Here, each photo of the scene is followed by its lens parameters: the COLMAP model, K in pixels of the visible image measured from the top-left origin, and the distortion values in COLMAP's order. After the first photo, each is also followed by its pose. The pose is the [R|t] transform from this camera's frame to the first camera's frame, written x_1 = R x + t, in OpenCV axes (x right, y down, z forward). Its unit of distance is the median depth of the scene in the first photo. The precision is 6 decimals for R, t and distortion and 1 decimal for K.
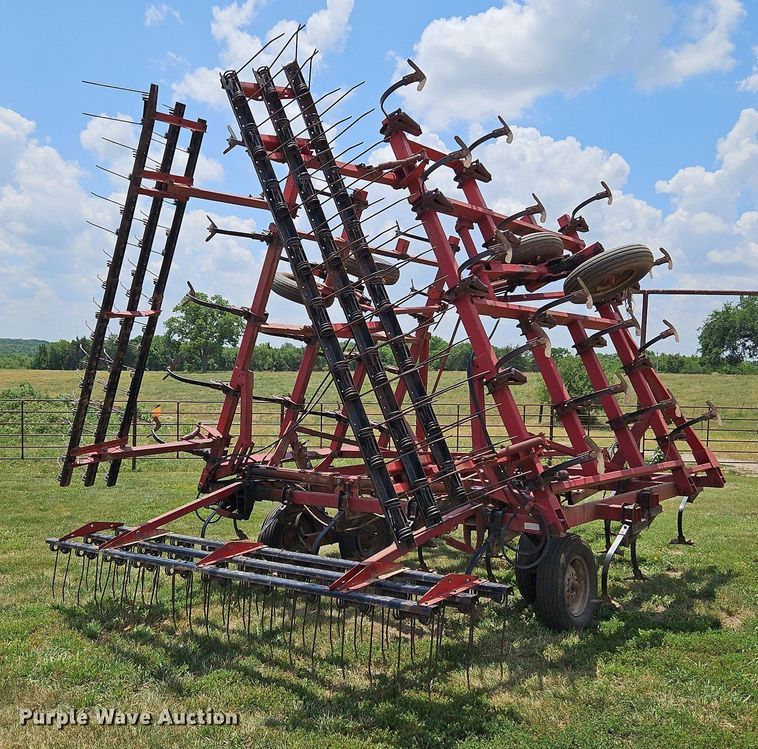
lens RADIAL K [[807.4, 0, 379.4], [0, 807.4, 399.1], [0, 0, 1]] dist [0.065191, -0.019529]
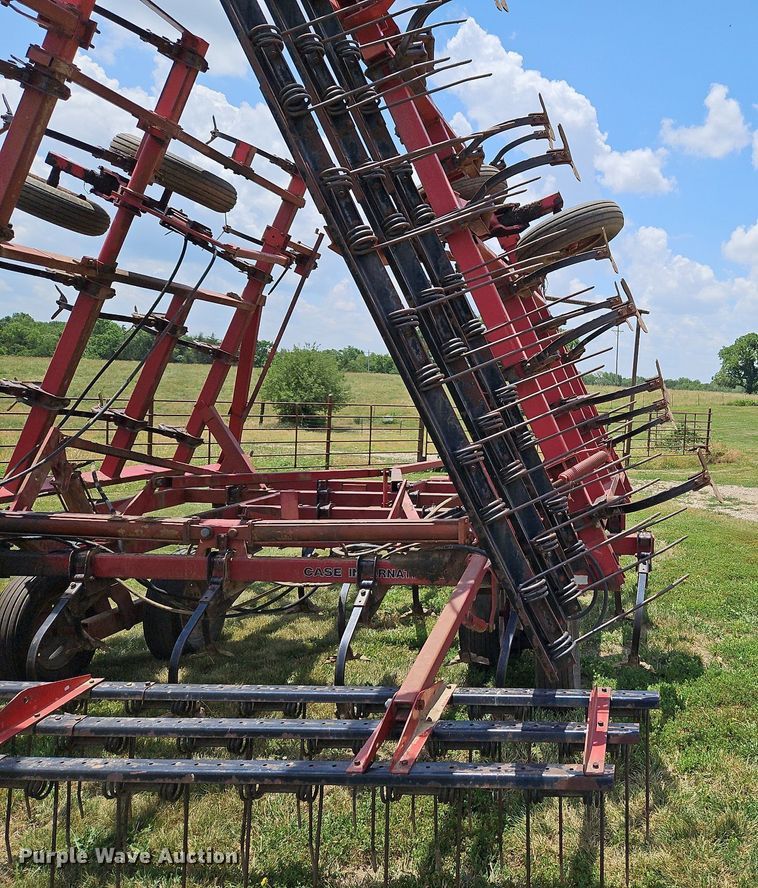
lens RADIAL K [[805.4, 0, 601.1], [0, 805.4, 446.3], [0, 0, 1]] dist [0.005754, 0.006563]
pose [[0.801787, -0.018727, 0.597317, -0.143598], [-0.016103, 0.998469, 0.052919, 0.005116], [-0.597393, -0.052049, 0.800258, 0.329179]]
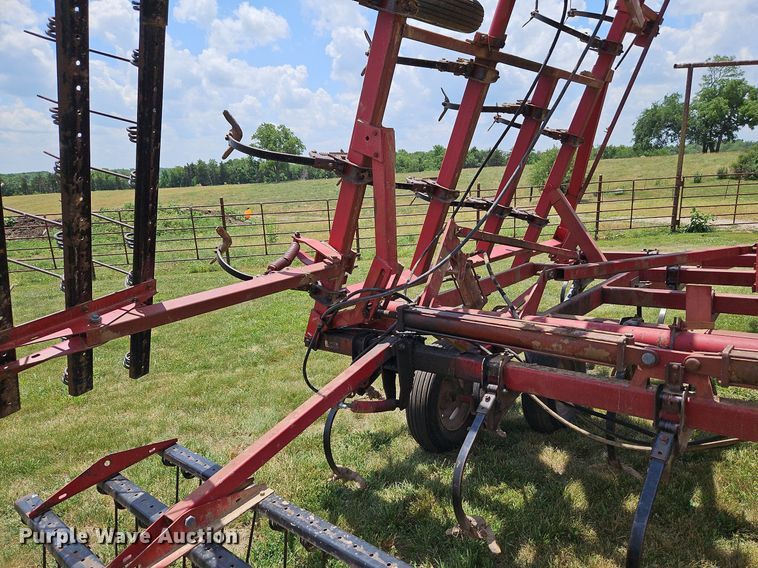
lens RADIAL K [[517.6, 0, 385.1], [0, 517.6, 287.8], [0, 0, 1]] dist [0.056253, -0.049603]
pose [[0.997553, -0.064879, -0.026049, -0.153874], [0.068464, 0.982003, 0.176020, 0.006909], [0.014160, -0.177373, 0.984042, 0.637941]]
